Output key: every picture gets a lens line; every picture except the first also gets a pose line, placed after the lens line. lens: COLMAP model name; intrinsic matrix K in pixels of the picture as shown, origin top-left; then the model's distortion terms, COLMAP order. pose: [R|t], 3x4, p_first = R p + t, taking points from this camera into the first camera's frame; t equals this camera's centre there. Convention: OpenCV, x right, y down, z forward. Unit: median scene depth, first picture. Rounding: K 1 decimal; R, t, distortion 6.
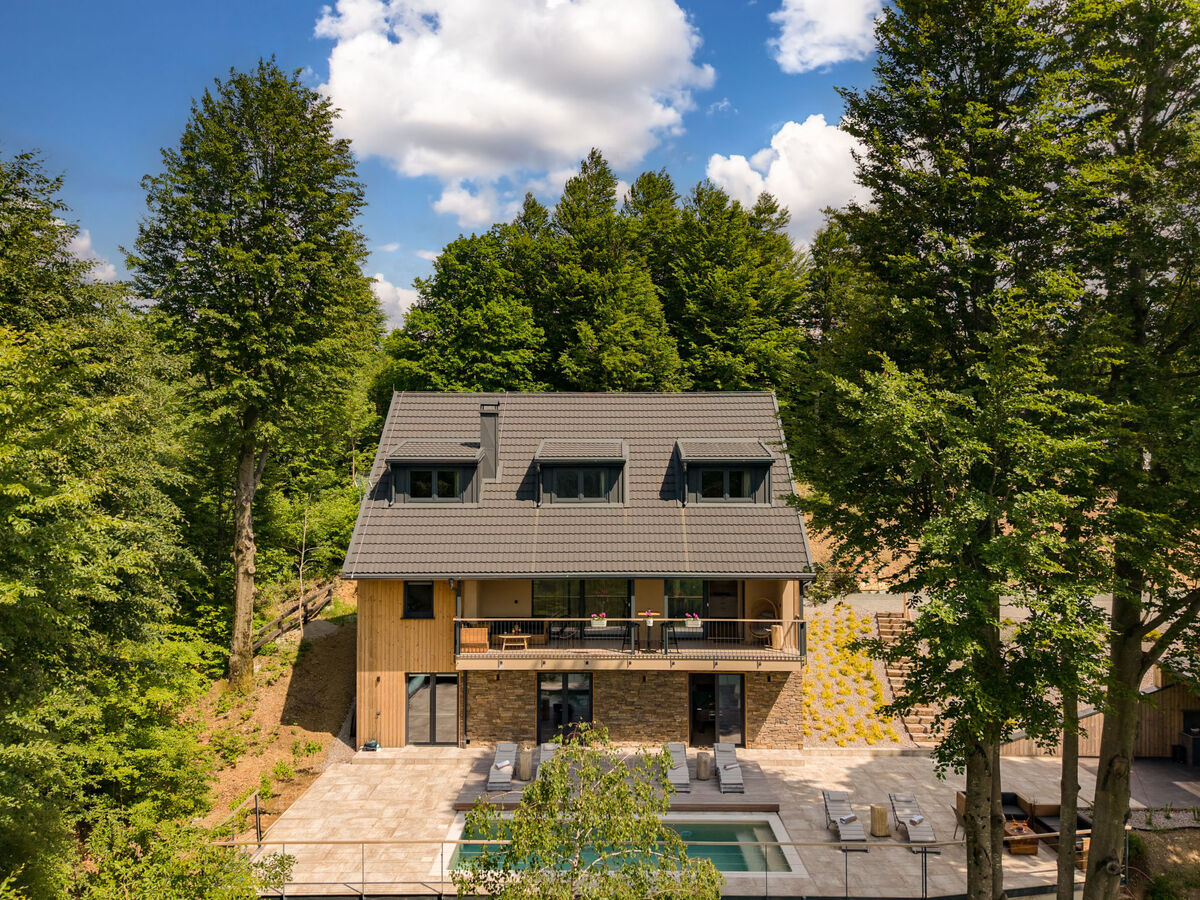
lens RADIAL K [[1001.1, 0, 600.0], [0, 1001.1, 450.0], [0, 0, 1]] dist [0.089694, -0.191754]
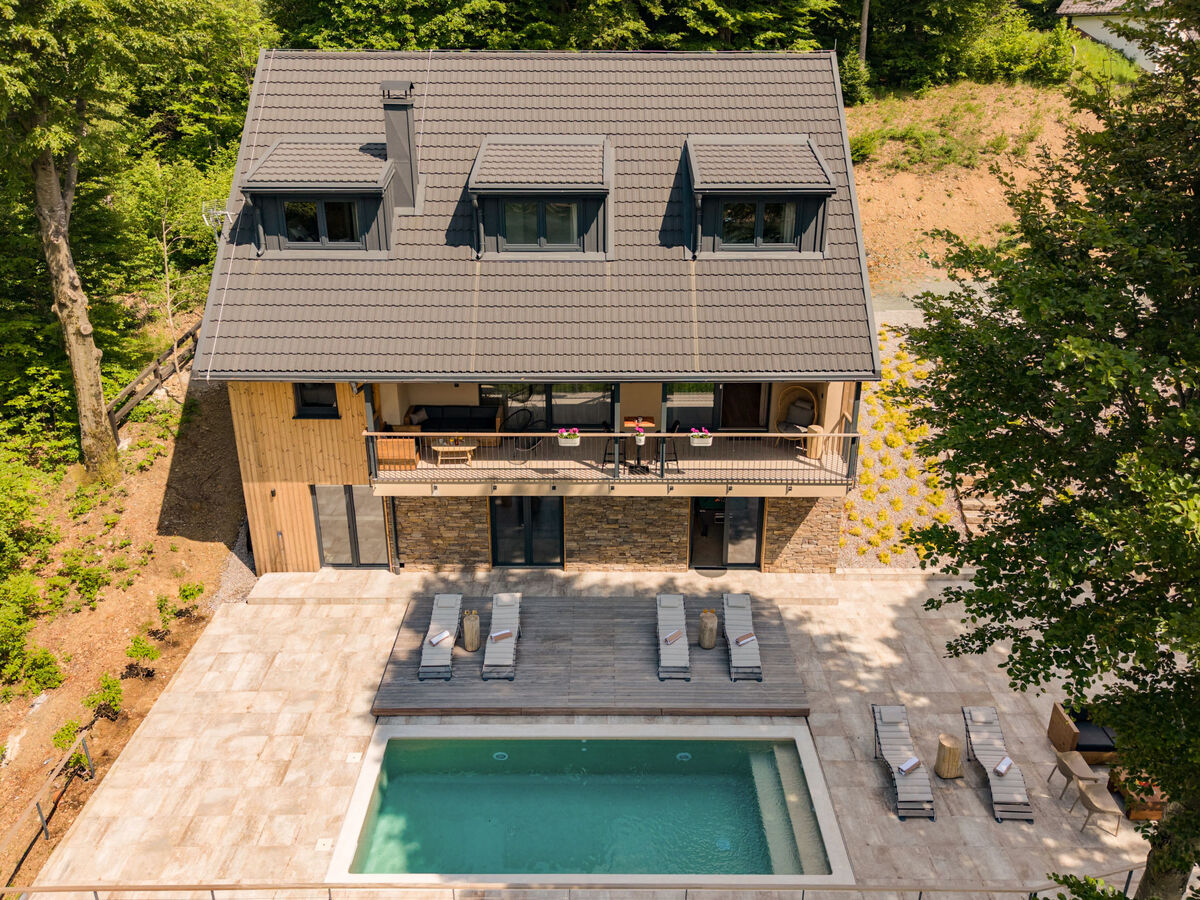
lens RADIAL K [[1001.1, 0, 600.0], [0, 1001.1, 450.0], [0, 0, 1]] dist [0.089694, -0.191754]
pose [[0.999963, -0.001922, 0.008334, 0.014260], [-0.001681, 0.911237, 0.411880, -0.107036], [-0.008386, -0.411879, 0.911200, 0.334449]]
